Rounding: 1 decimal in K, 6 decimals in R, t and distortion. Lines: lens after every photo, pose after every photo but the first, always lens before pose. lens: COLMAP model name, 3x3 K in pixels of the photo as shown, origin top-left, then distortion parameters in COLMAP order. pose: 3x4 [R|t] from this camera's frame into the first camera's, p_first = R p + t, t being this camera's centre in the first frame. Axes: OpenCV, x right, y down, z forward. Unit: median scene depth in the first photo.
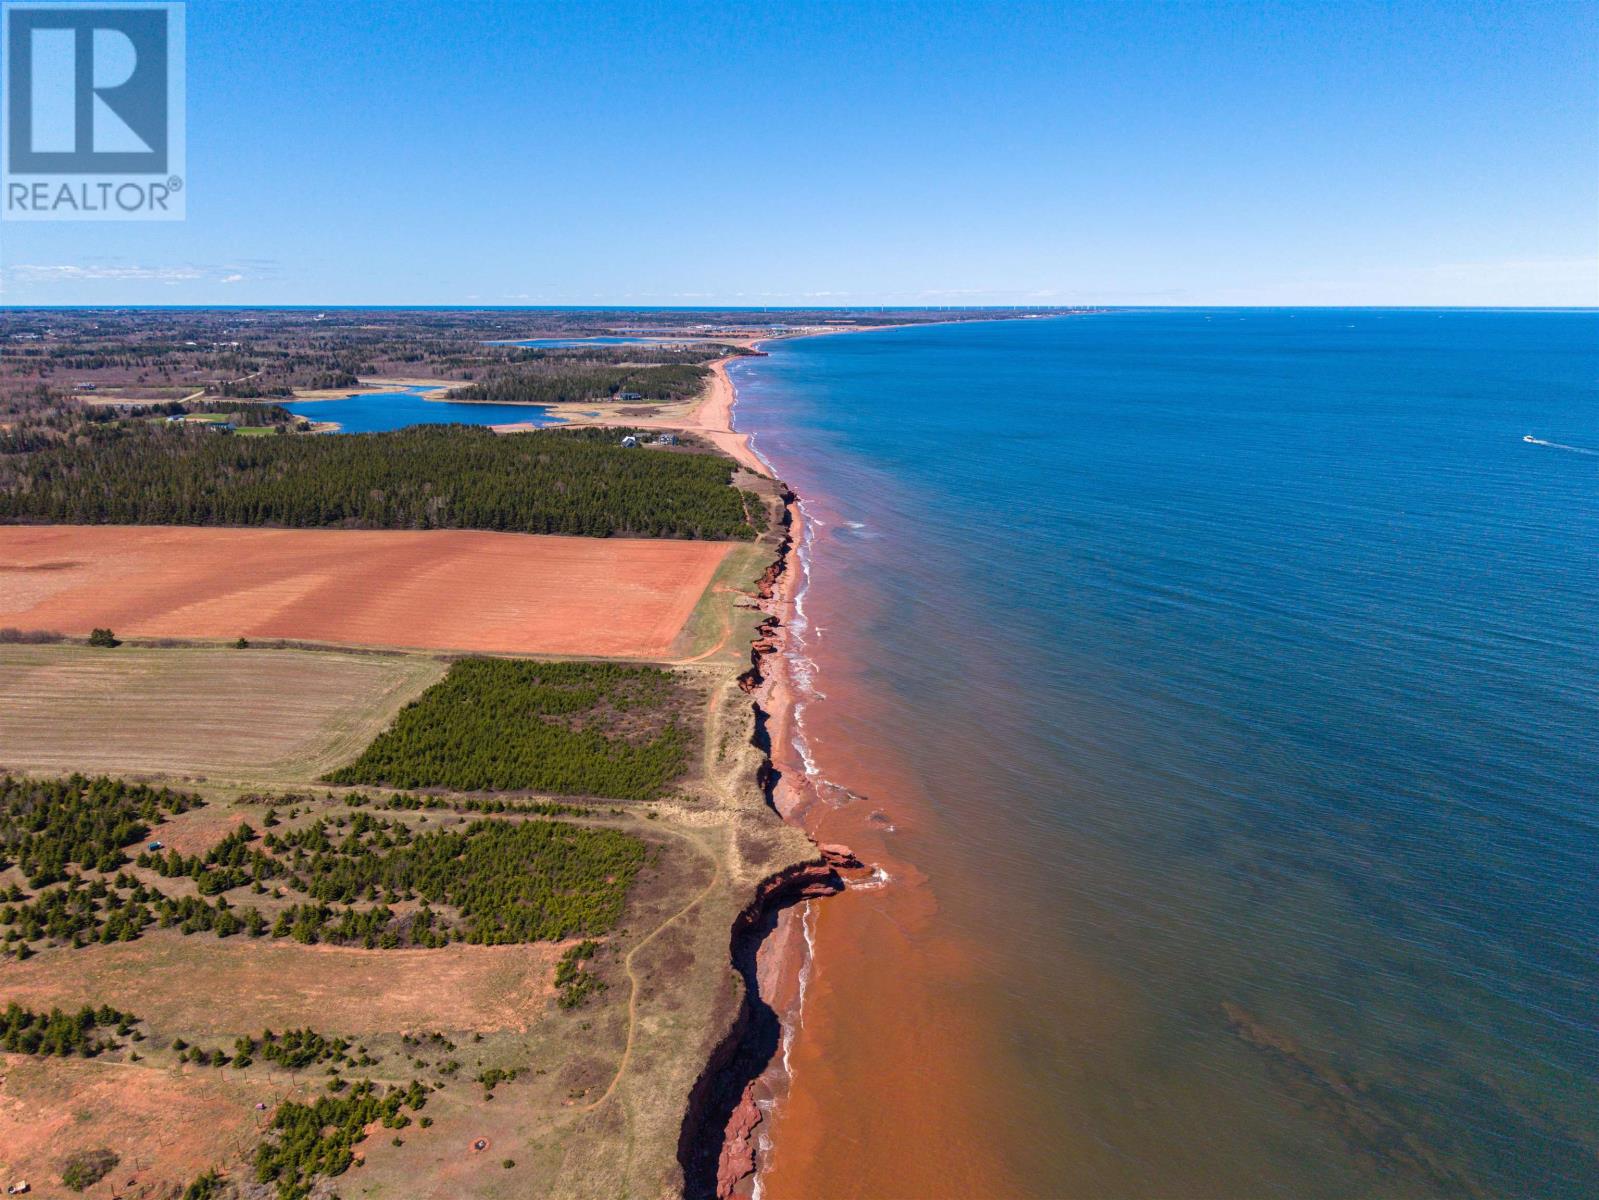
lens RADIAL K [[1073.1, 0, 807.5], [0, 1073.1, 612.2], [0, 0, 1]] dist [0.027842, -0.029640]
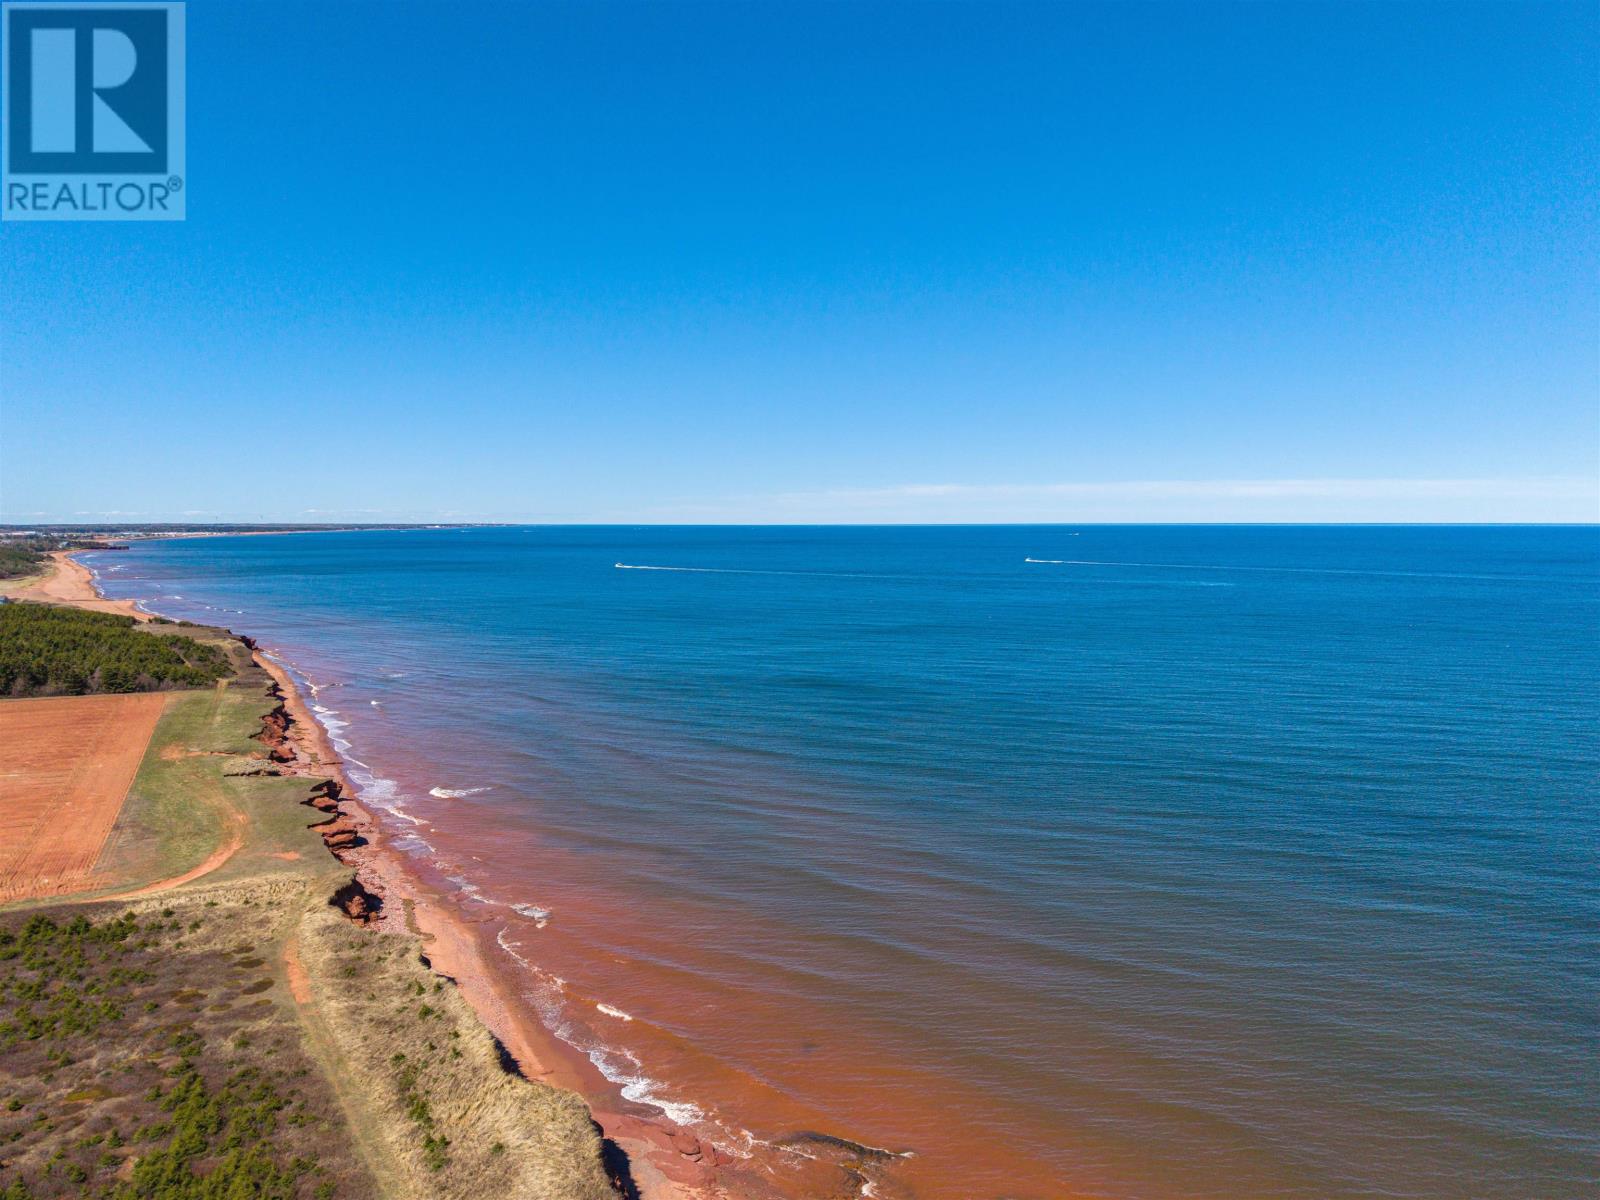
lens RADIAL K [[1073.7, 0, 795.3], [0, 1073.7, 604.5], [0, 0, 1]] dist [0.027842, -0.029640]
pose [[0.862202, -0.037378, 0.505183, -0.106591], [0.139844, 0.976082, -0.166454, 0.042114], [-0.486878, 0.214164, 0.846808, 0.527933]]
